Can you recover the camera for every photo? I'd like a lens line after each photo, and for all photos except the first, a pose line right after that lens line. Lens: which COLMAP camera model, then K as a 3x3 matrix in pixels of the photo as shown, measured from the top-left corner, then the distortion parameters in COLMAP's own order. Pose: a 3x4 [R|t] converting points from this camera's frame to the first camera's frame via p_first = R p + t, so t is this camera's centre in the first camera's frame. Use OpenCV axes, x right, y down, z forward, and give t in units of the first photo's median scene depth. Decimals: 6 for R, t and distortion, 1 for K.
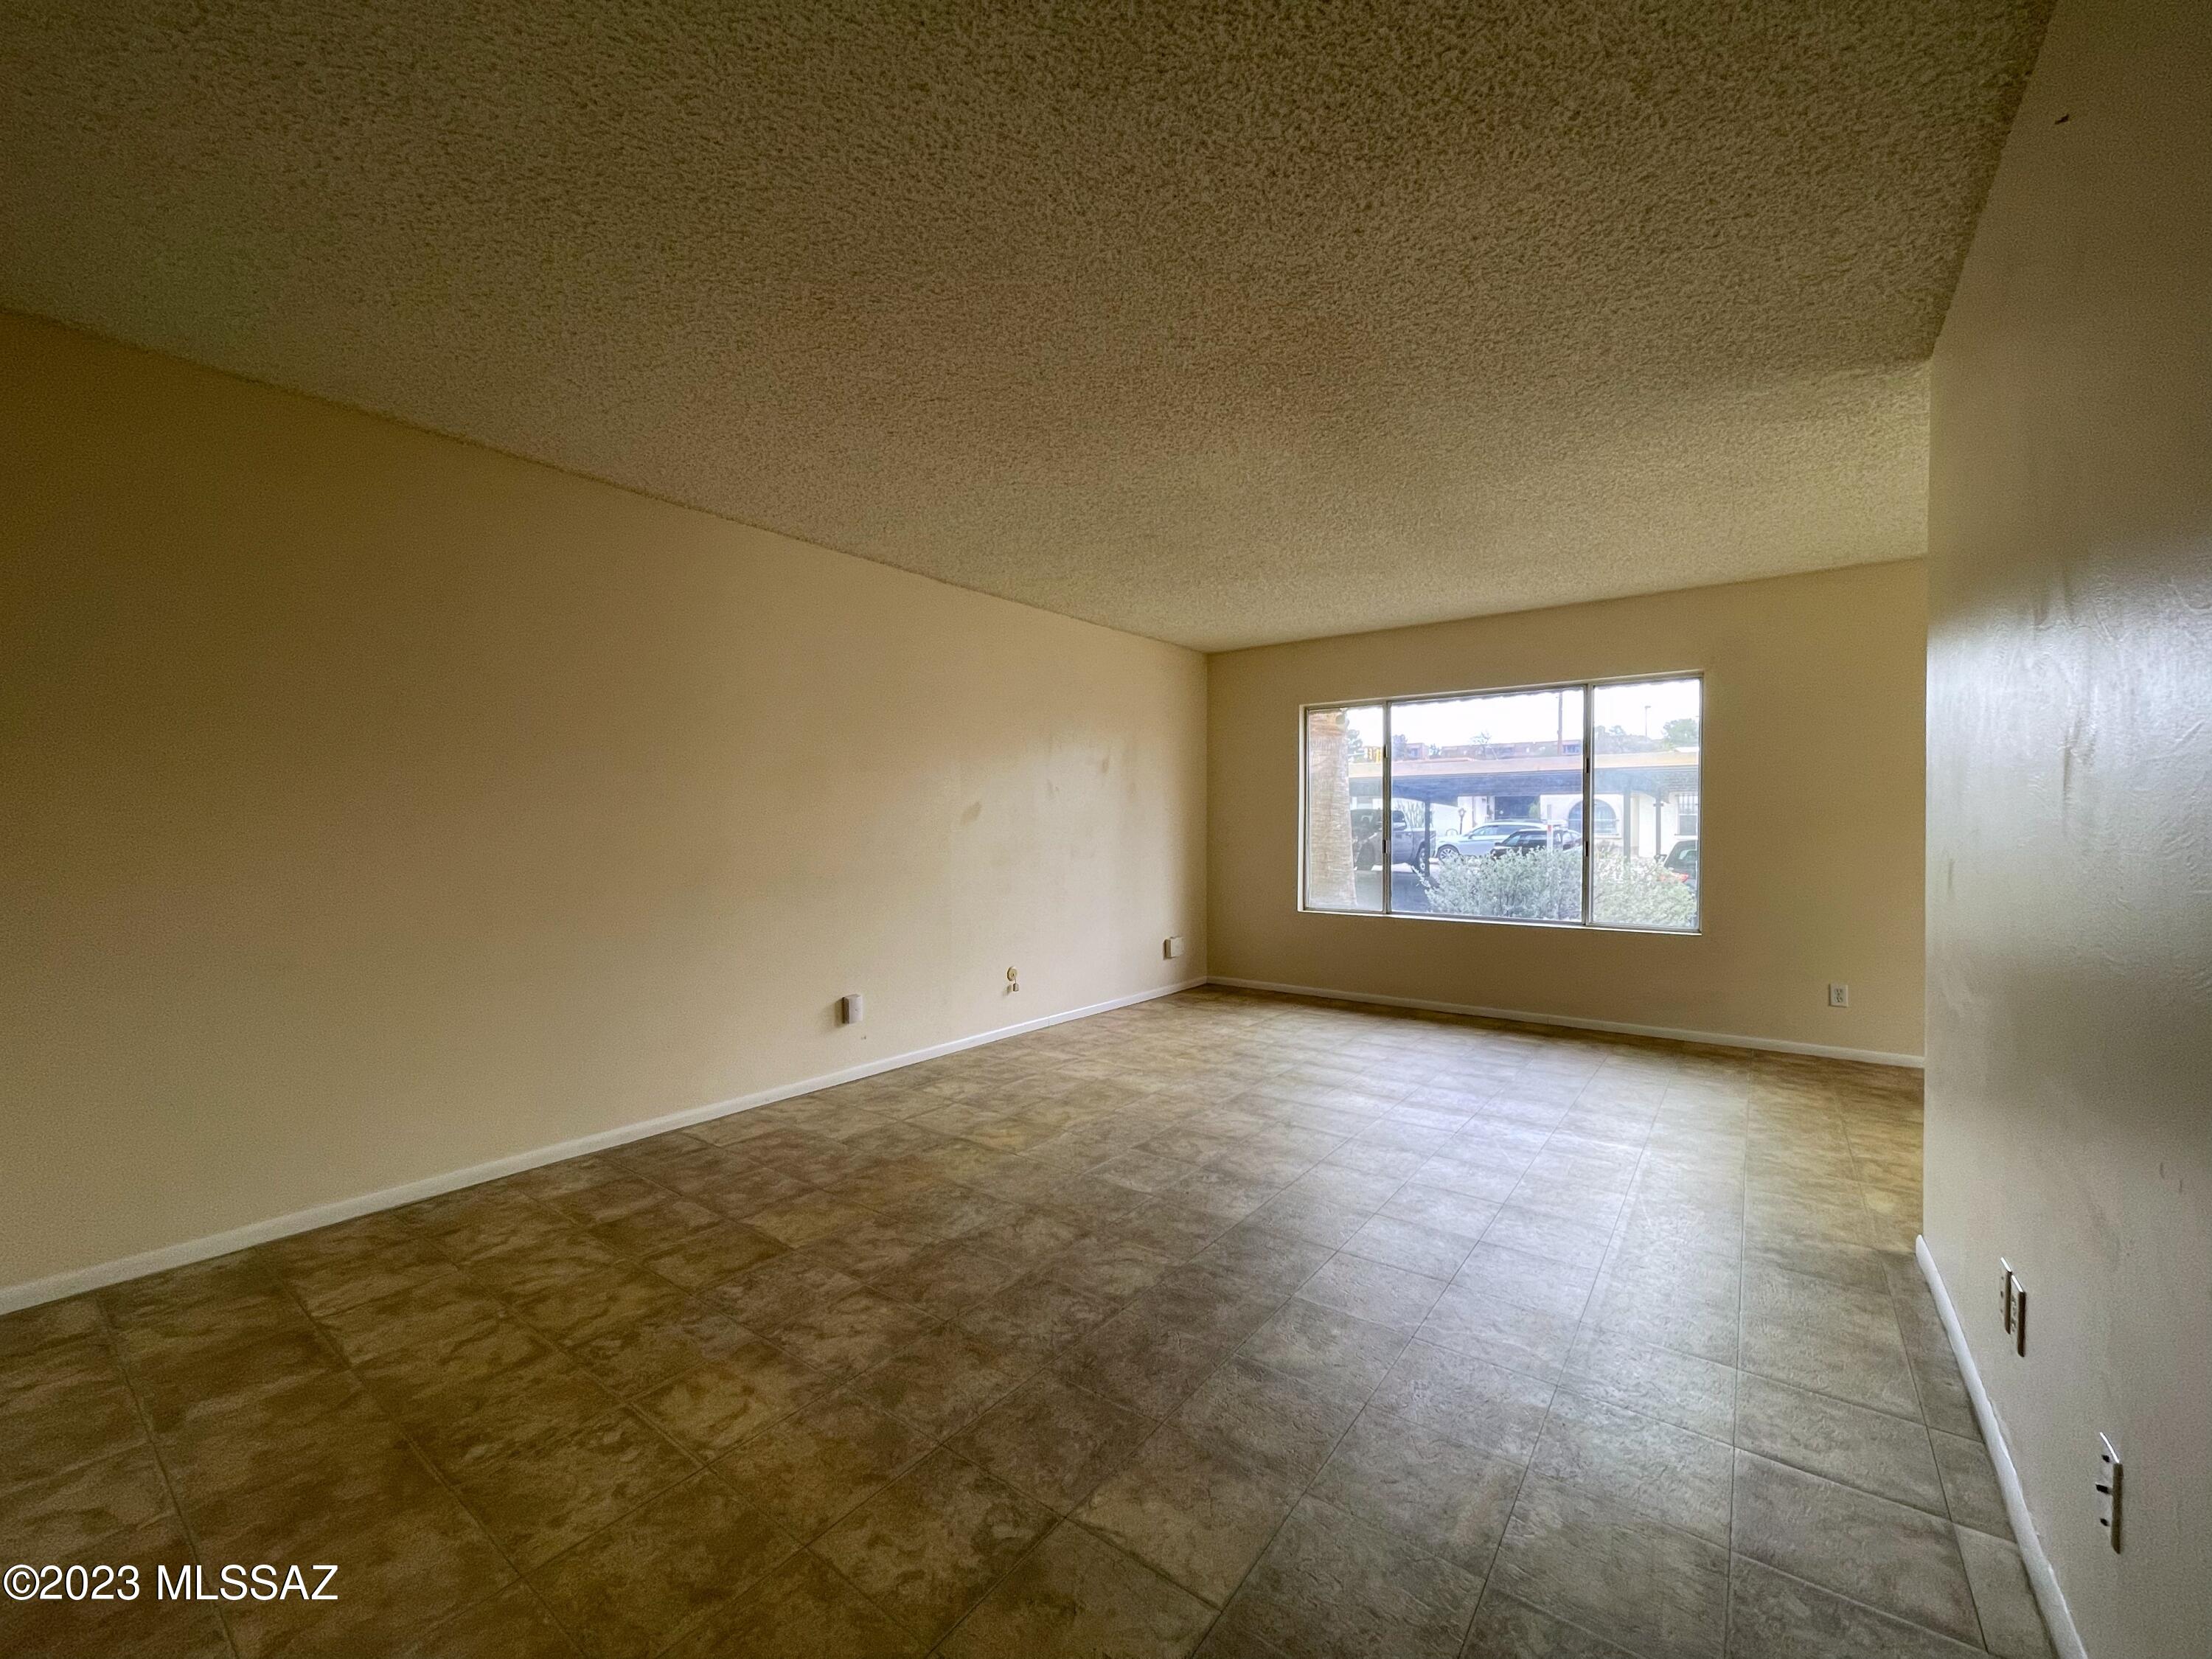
lens RADIAL K [[895.3, 0, 1093.6], [0, 895.3, 833.9], [0, 0, 1]] dist [-0.000616, 0.000668]
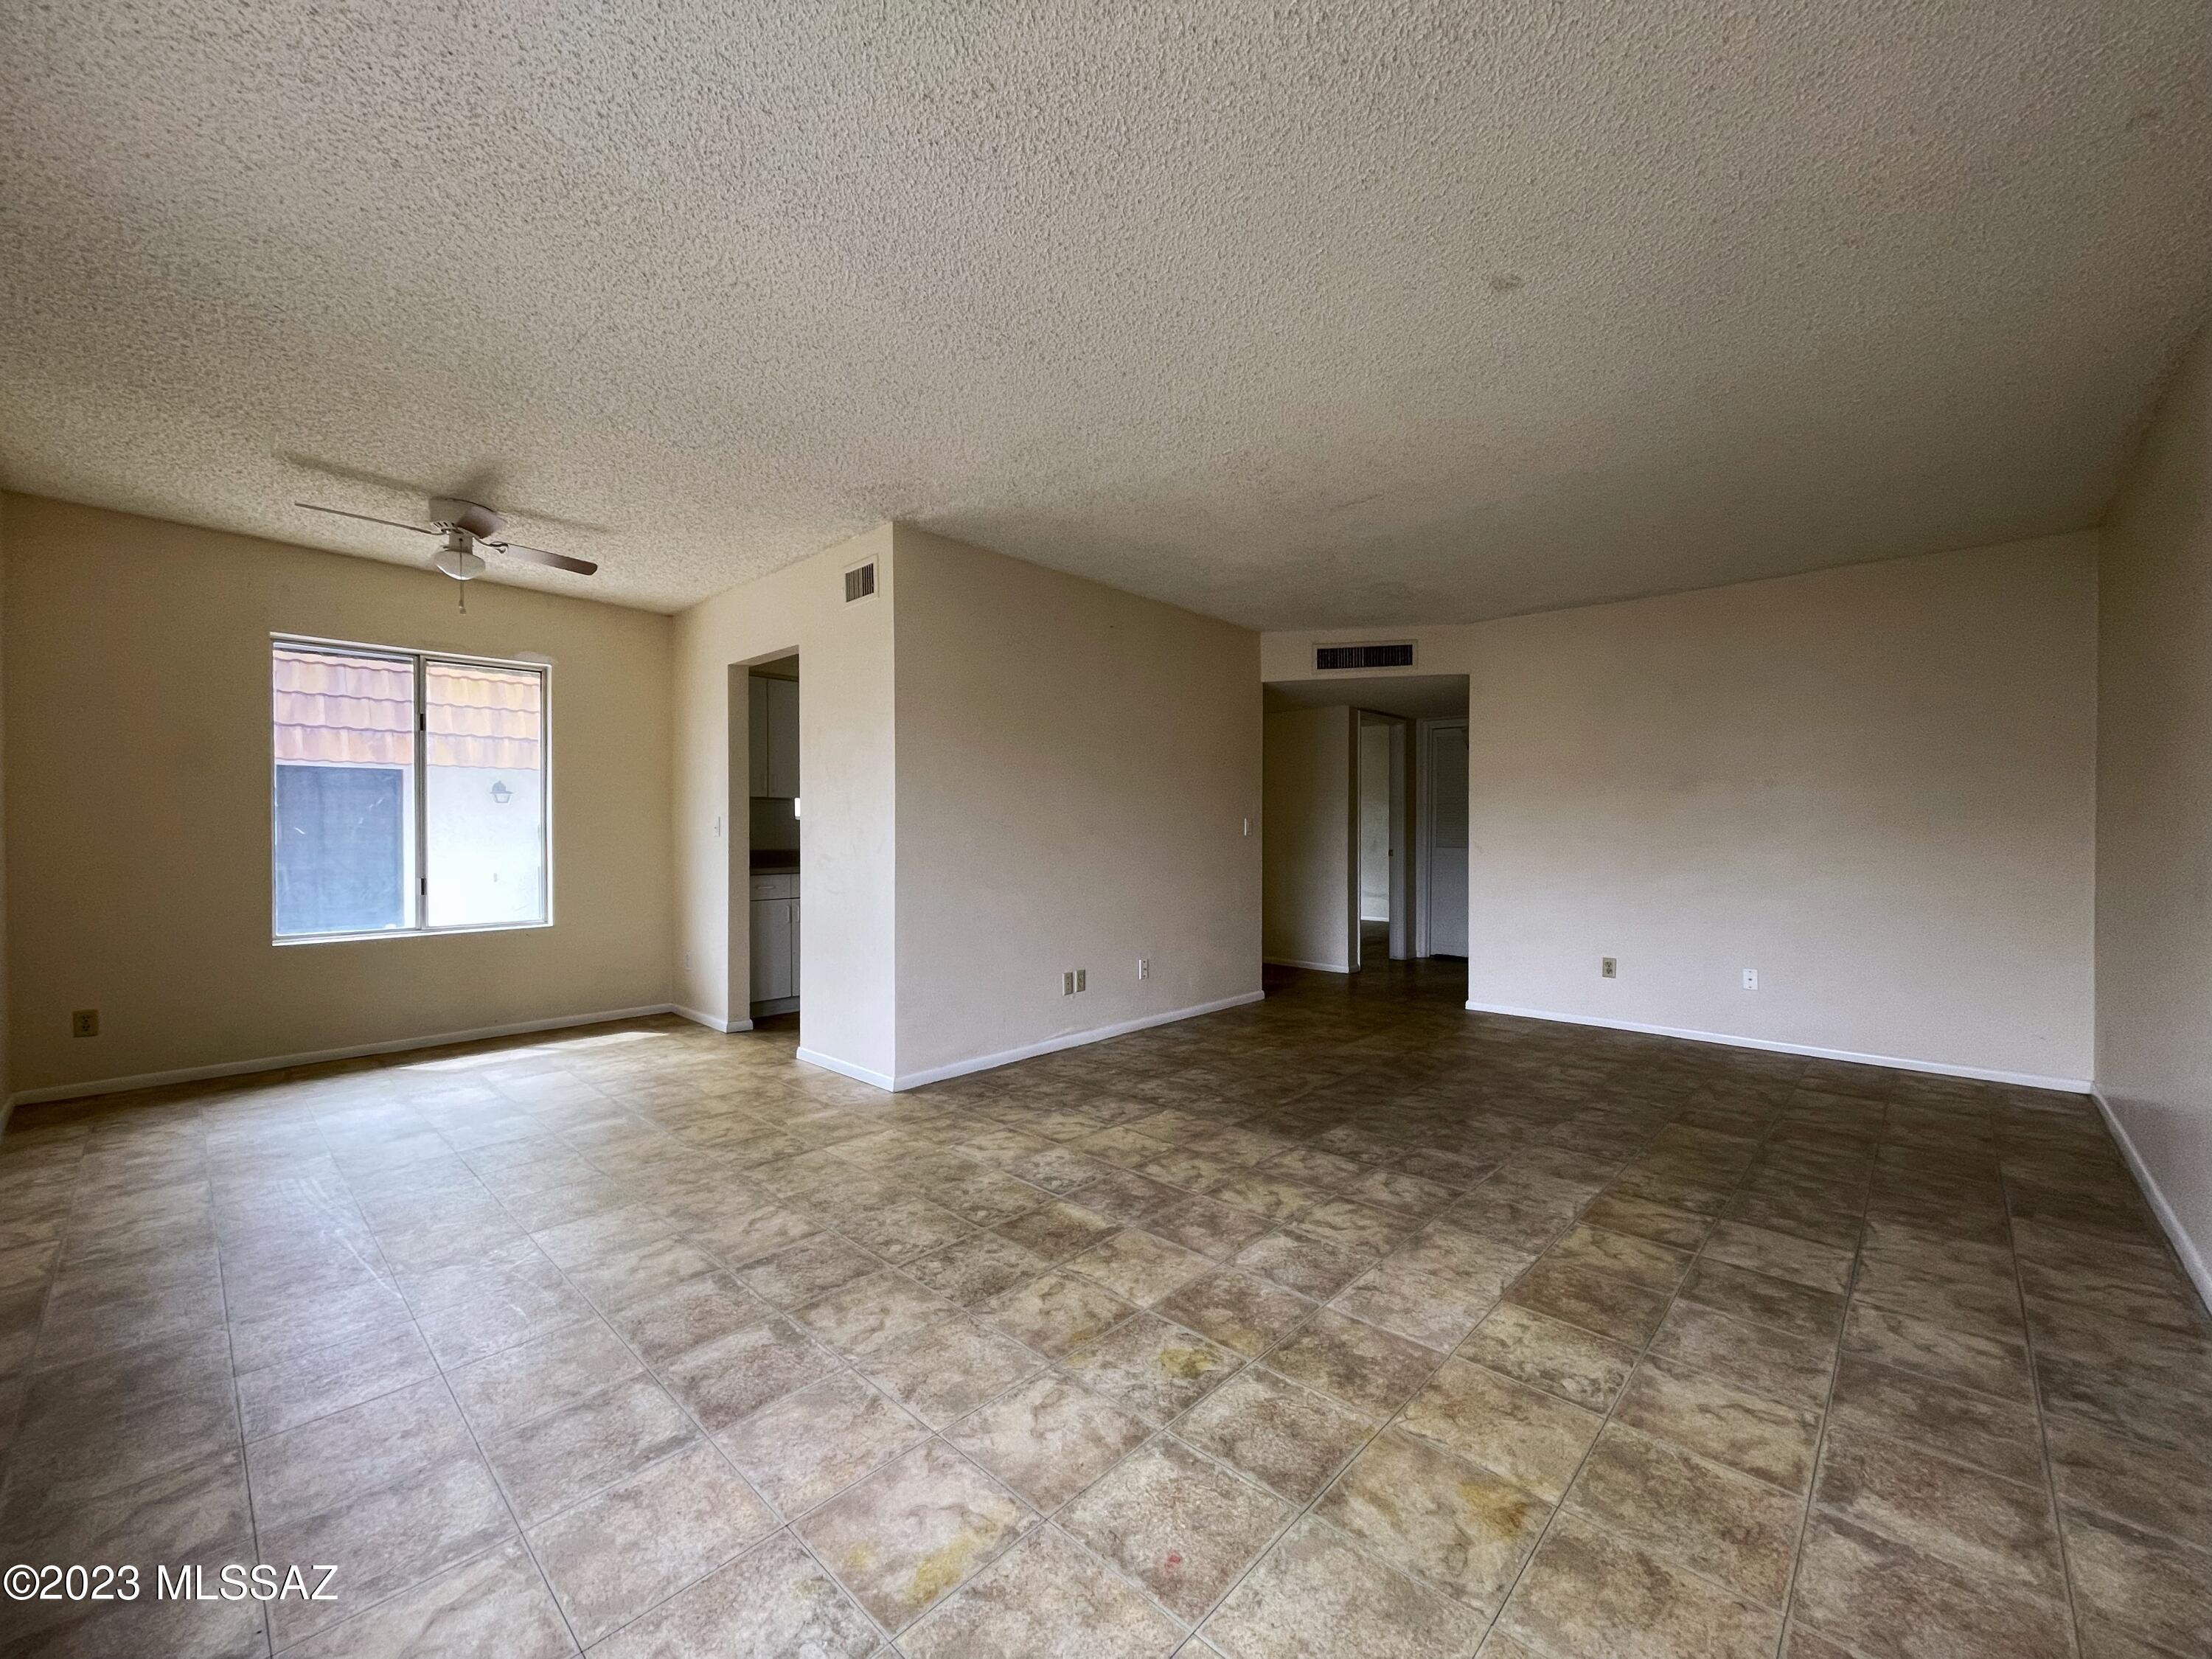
lens RADIAL K [[895.3, 0, 1106.6], [0, 895.3, 826.5], [0, 0, 1]] dist [-0.000616, 0.000668]
pose [[-0.994675, 0.000471, 0.103061, 0.330122], [0.001083, 0.999982, 0.005888, -0.000625], [-0.103056, 0.005969, -0.994658, 2.095319]]
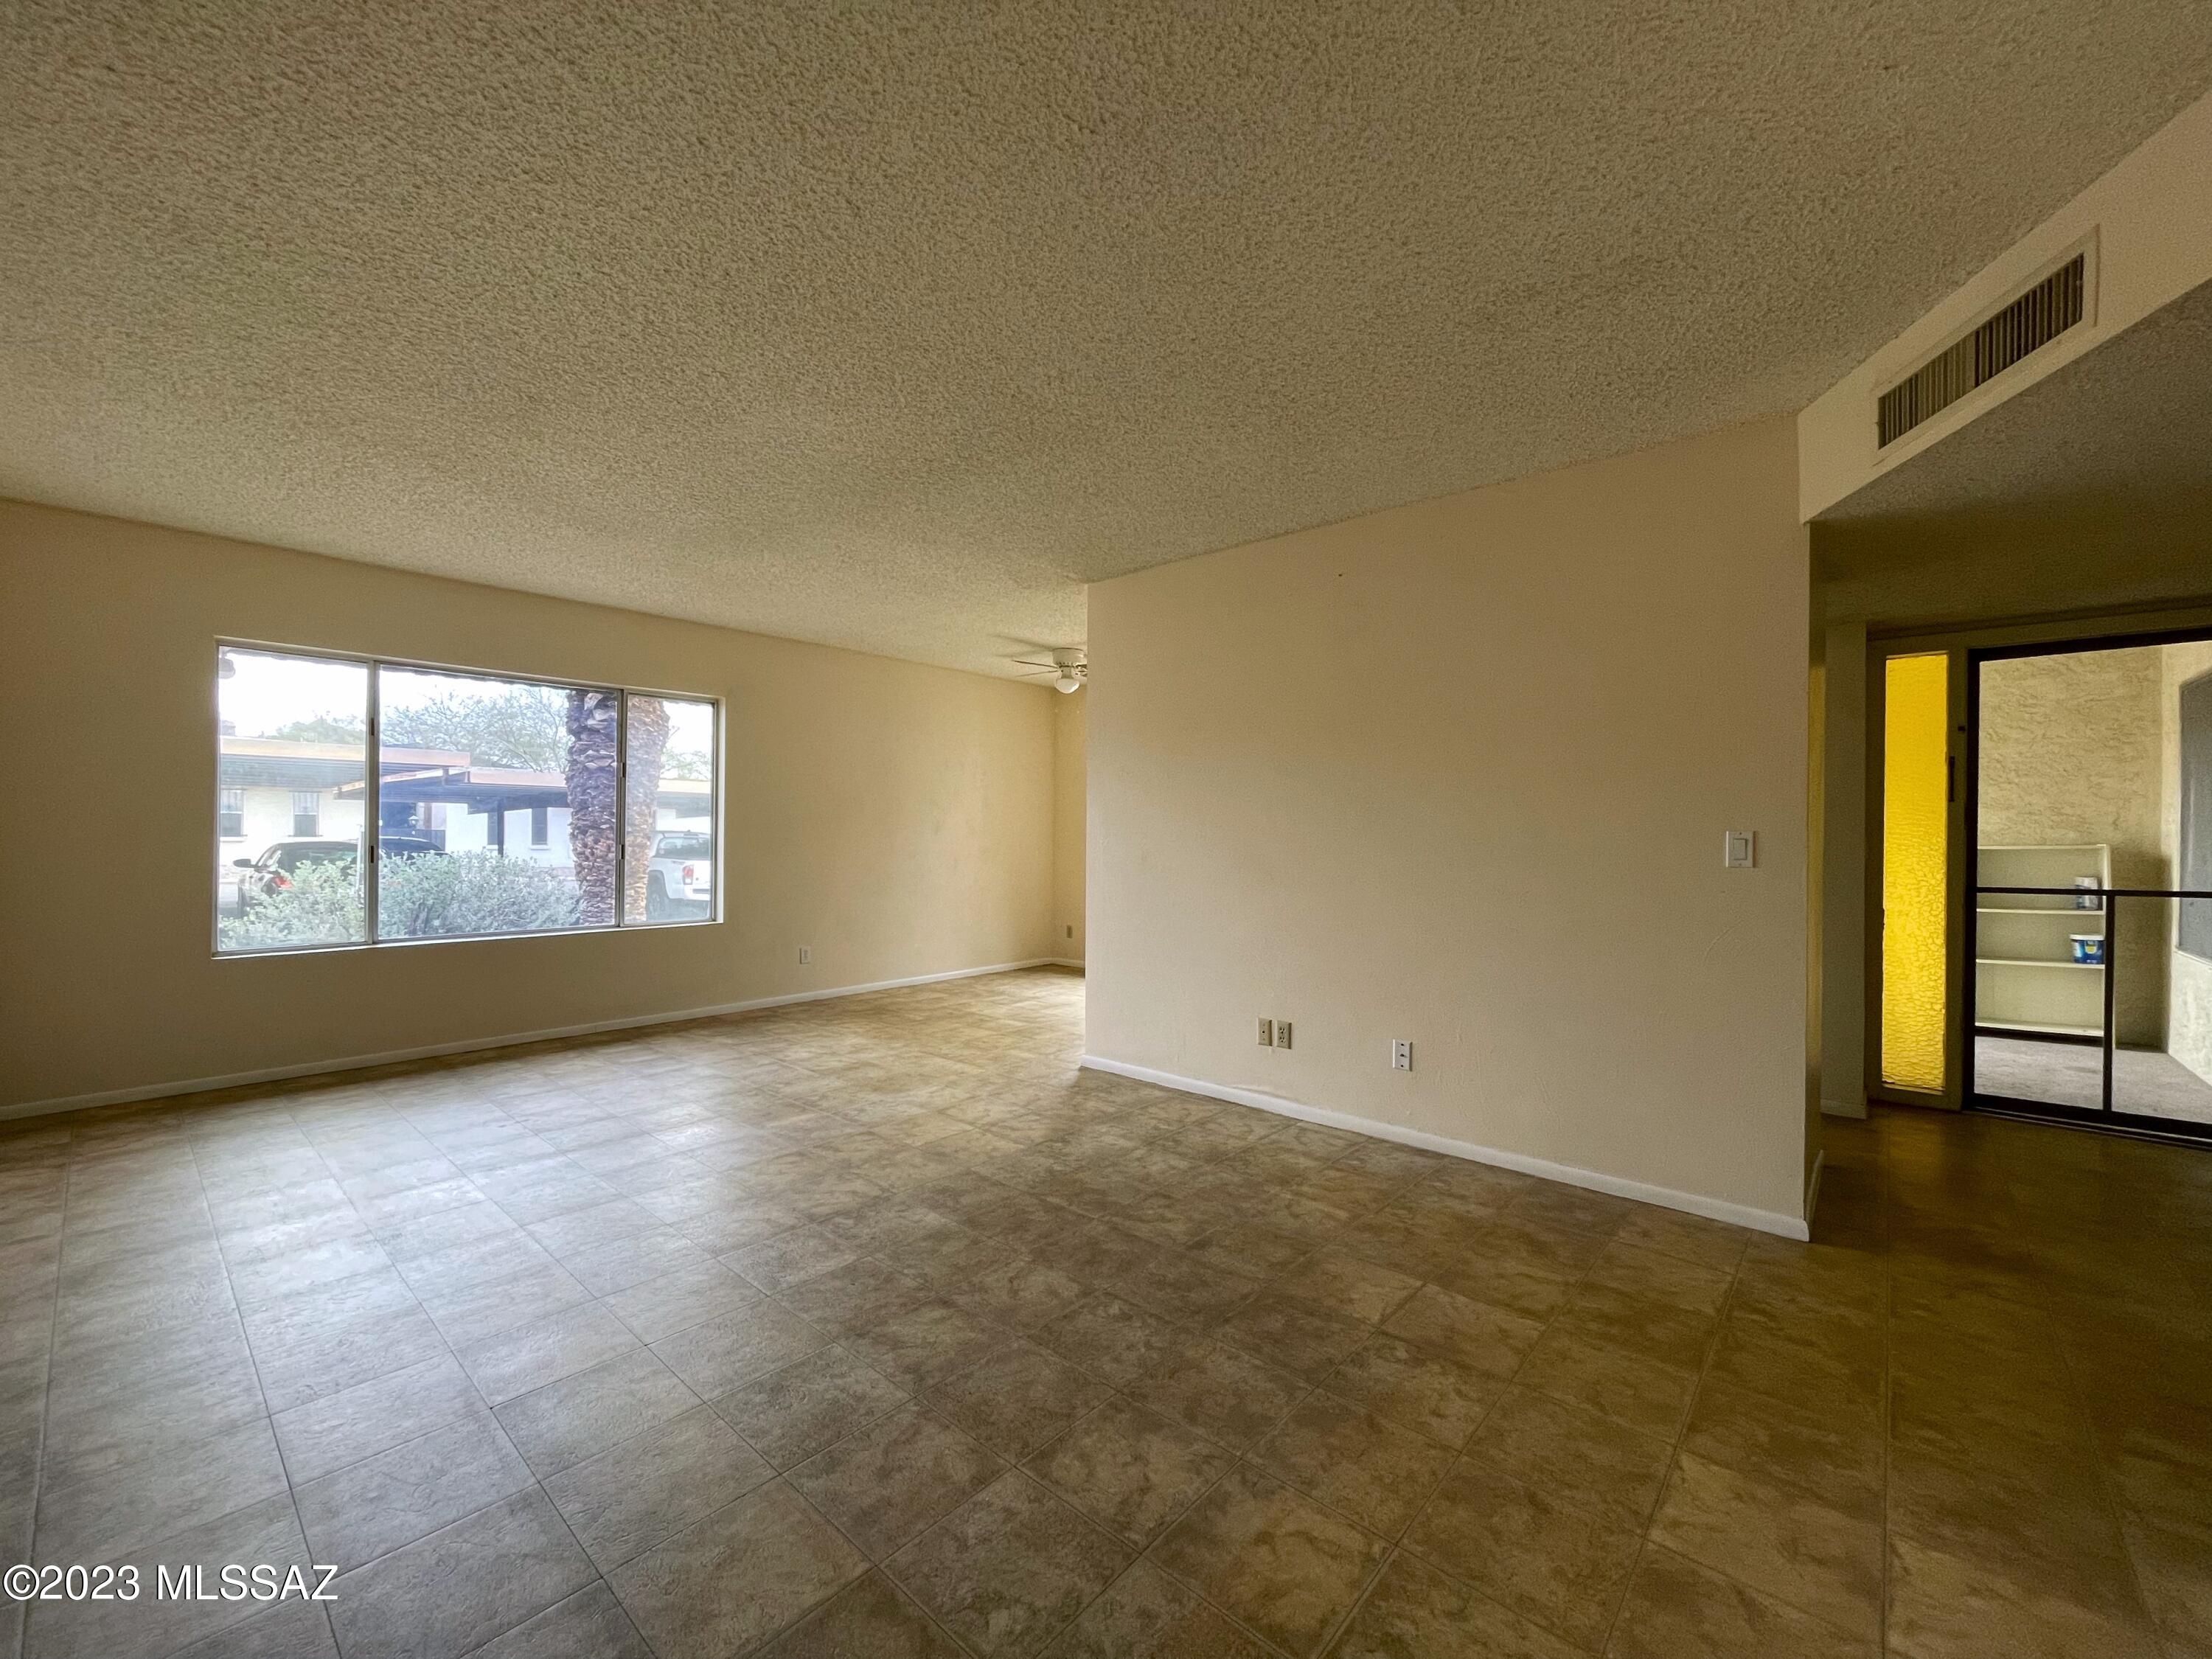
lens RADIAL K [[895.3, 0, 1093.3], [0, 895.3, 836.6], [0, 0, 1]] dist [-0.000616, 0.000668]
pose [[0.080605, -0.001476, 0.996745, -0.762480], [-0.000665, 0.999999, 0.001535, -0.004760], [-0.996746, -0.000787, 0.080604, 0.693147]]
